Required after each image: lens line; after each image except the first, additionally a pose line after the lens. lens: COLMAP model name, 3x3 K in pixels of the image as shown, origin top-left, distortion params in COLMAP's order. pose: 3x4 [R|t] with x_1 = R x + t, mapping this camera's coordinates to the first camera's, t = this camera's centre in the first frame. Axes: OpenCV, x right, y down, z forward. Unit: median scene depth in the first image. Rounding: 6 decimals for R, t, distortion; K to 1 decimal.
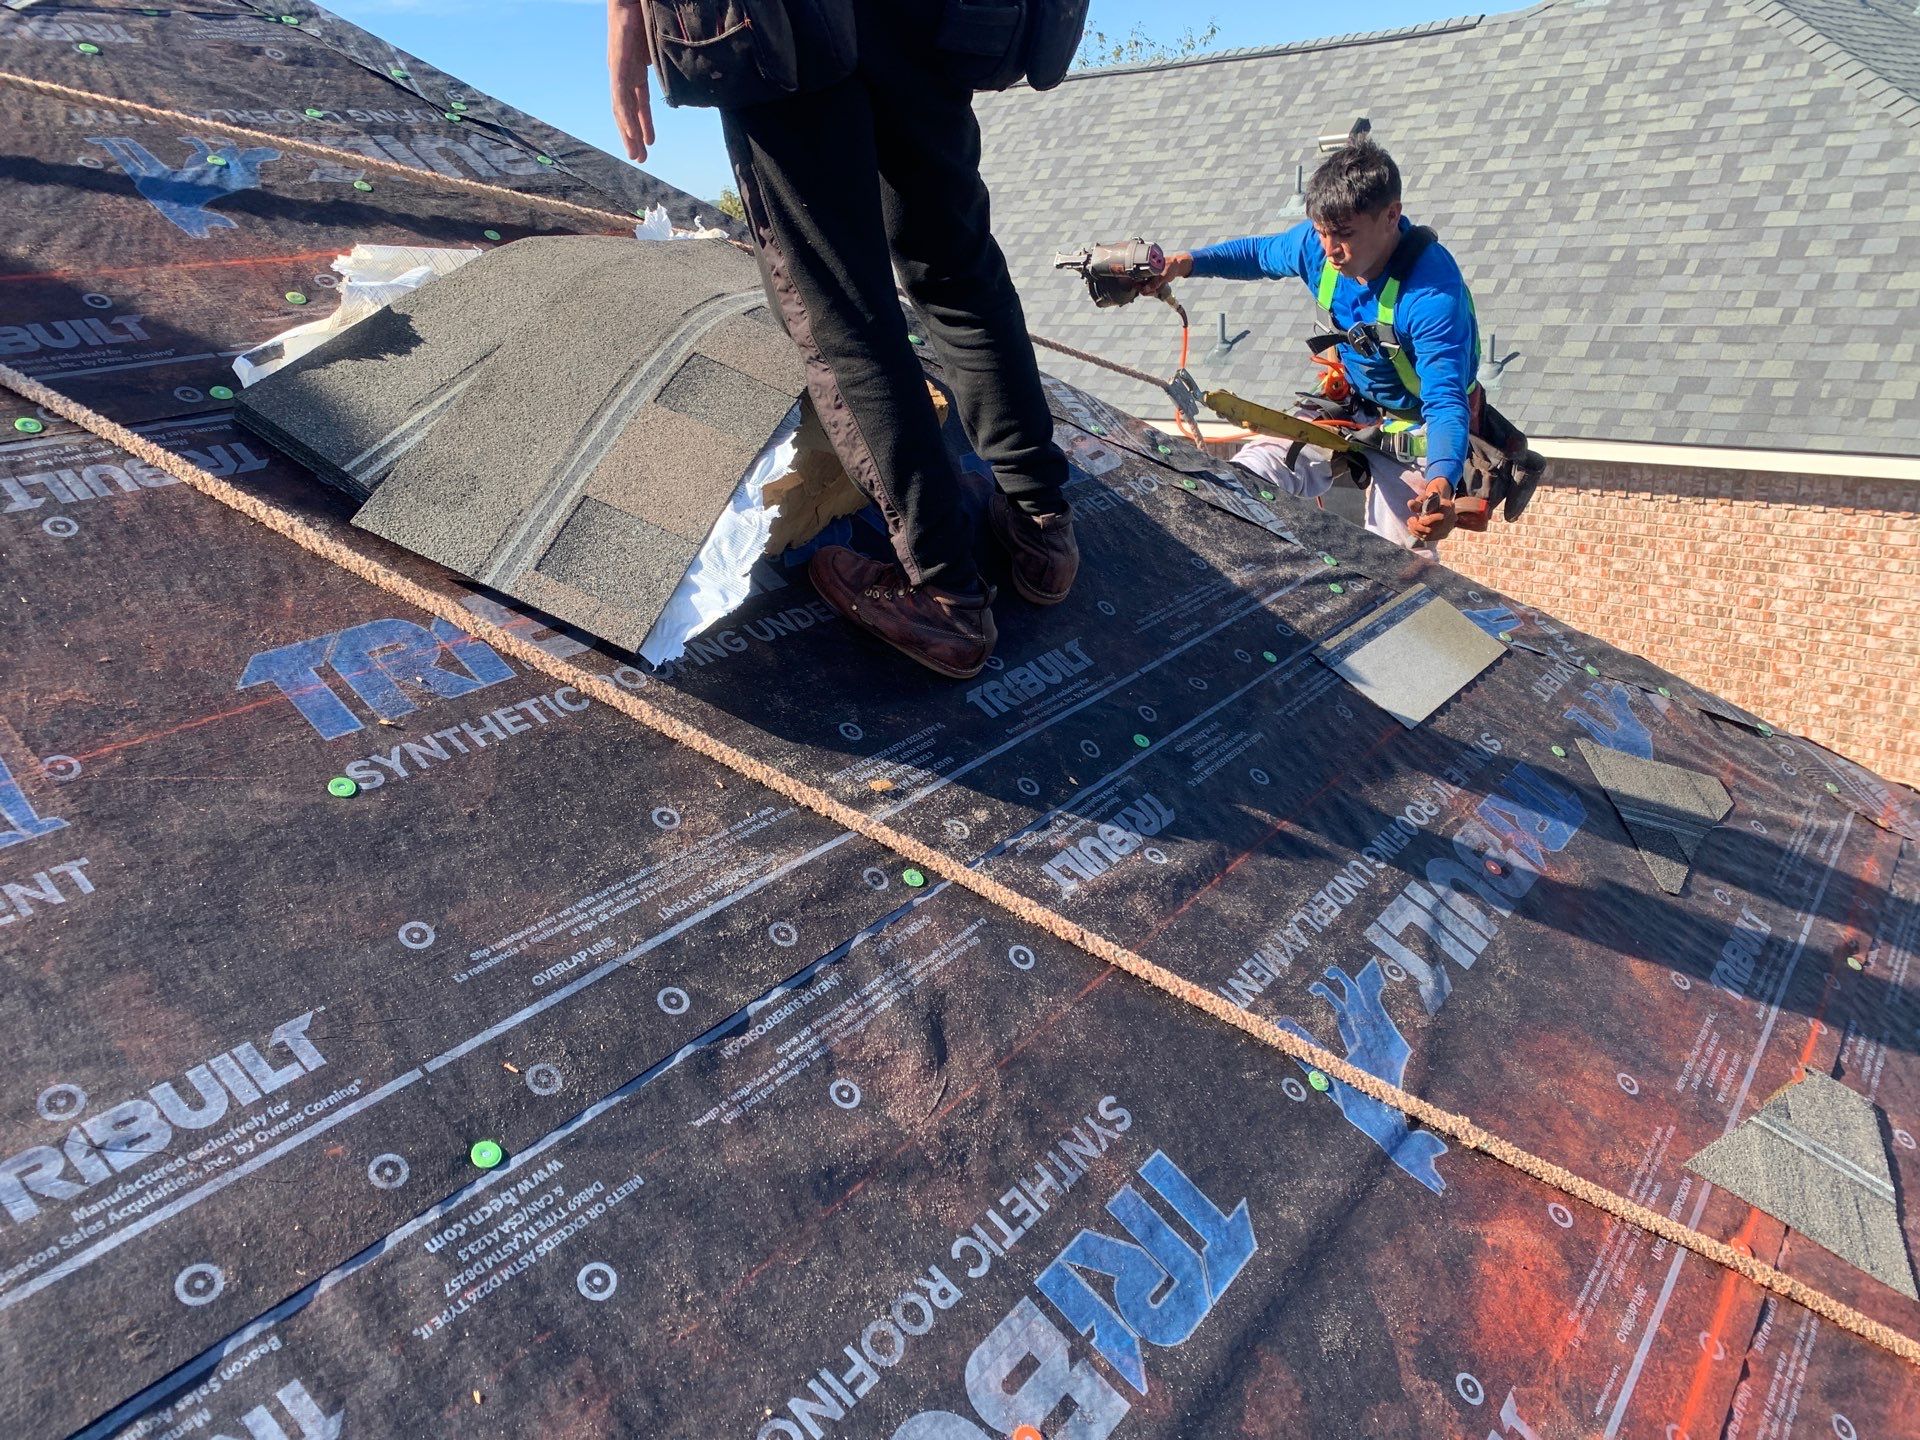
lens RADIAL K [[1483.6, 0, 897.1], [0, 1483.6, 729.0], [0, 0, 1]] dist [-0.008656, 0.000372]
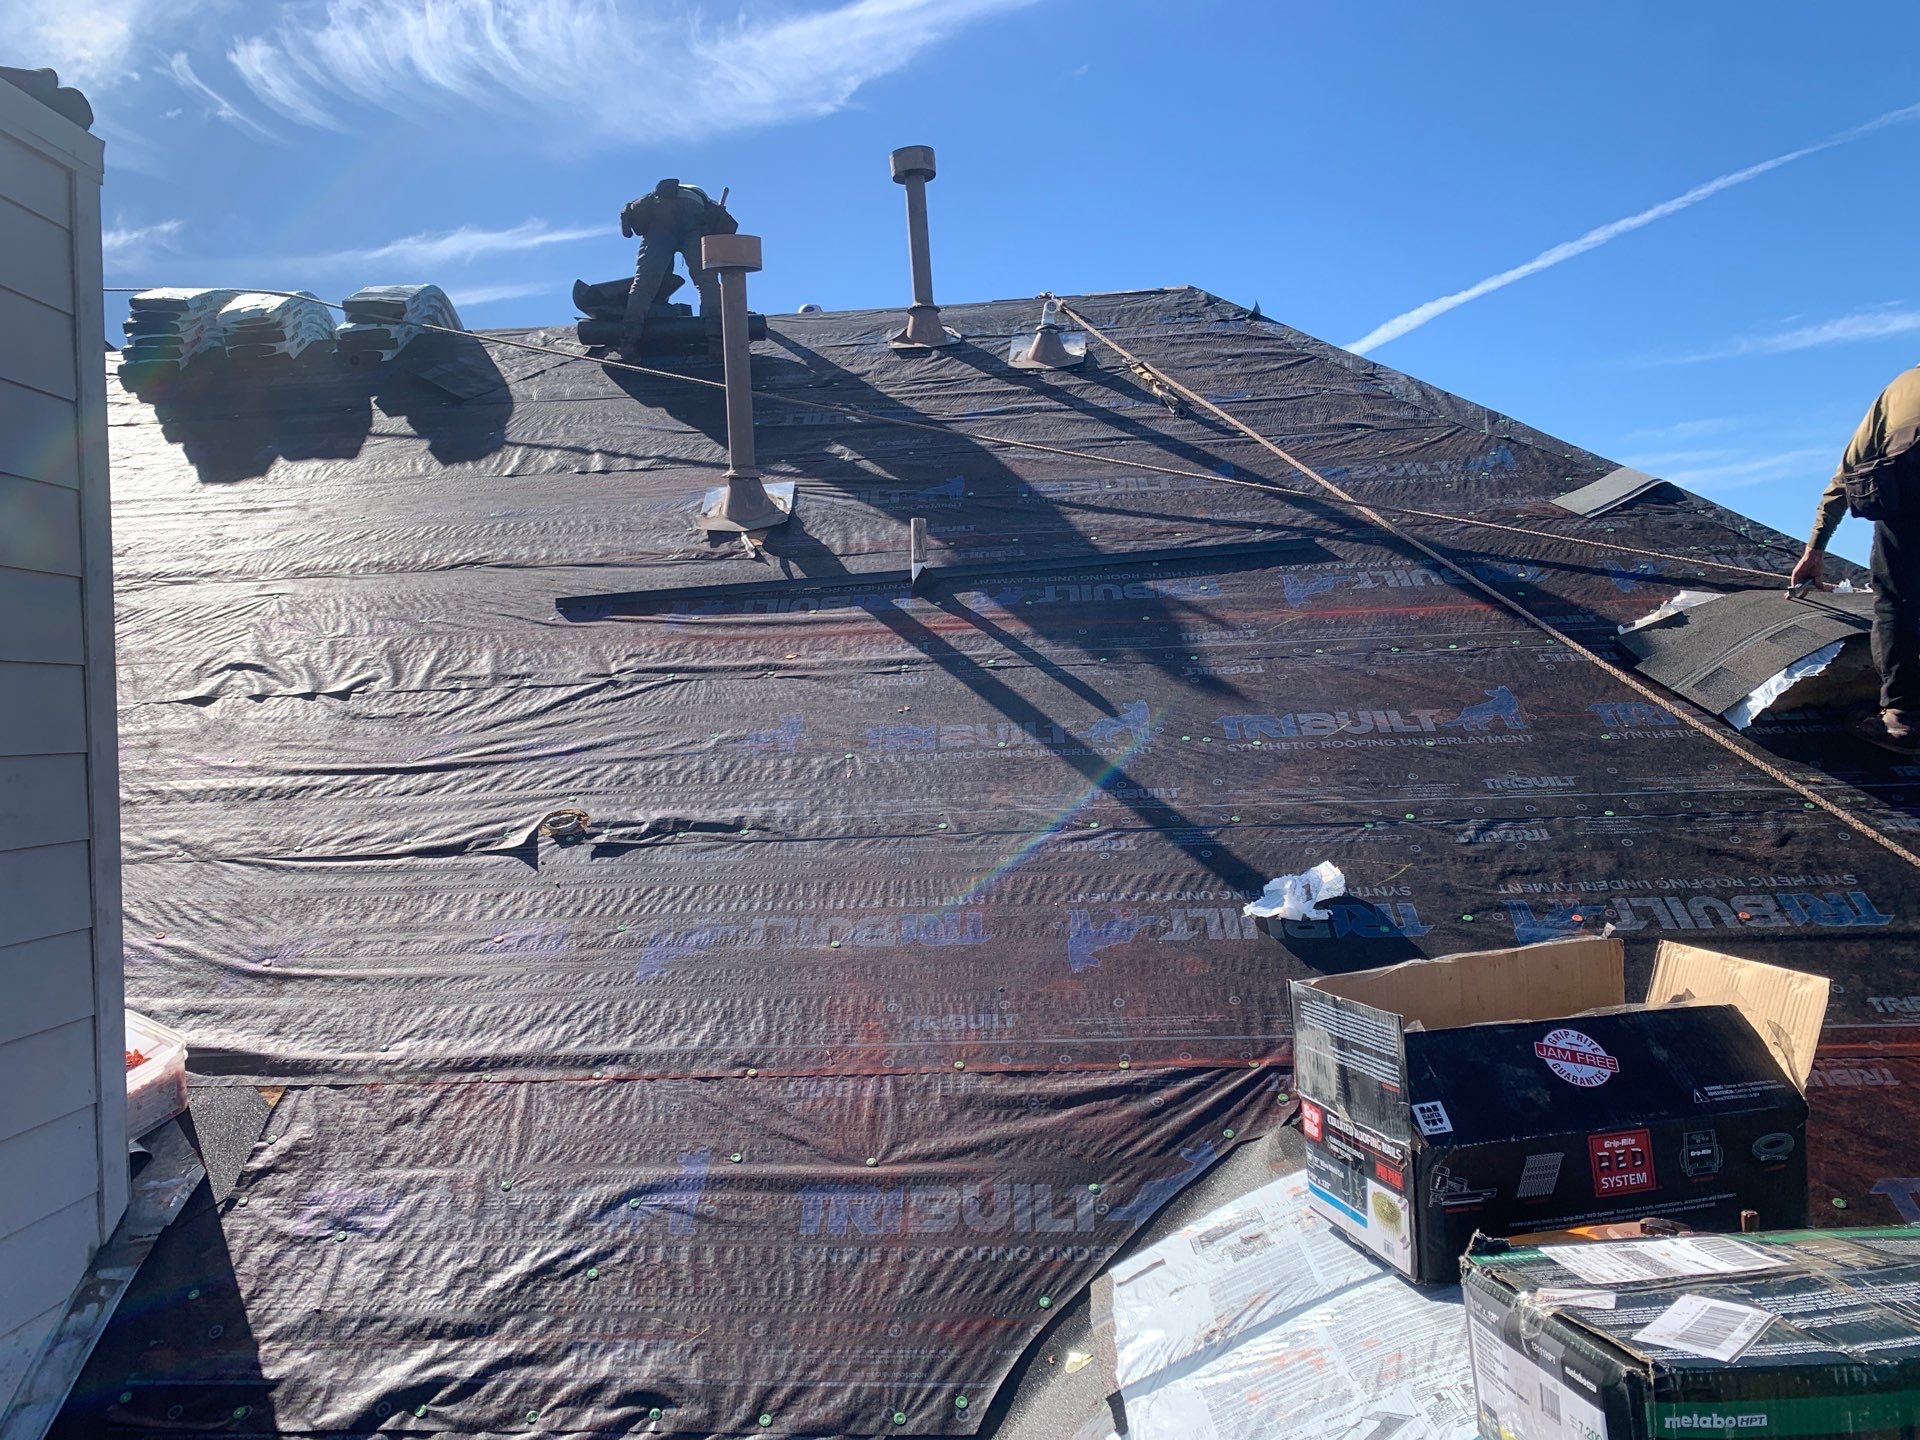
lens RADIAL K [[1483.6, 0, 897.1], [0, 1483.6, 729.0], [0, 0, 1]] dist [-0.008656, 0.000372]
pose [[0.529620, 0.053866, -0.846523, 1.309375], [-0.279318, 0.953397, -0.114086, 0.689431], [0.800927, 0.296872, 0.519984, -1.652361]]
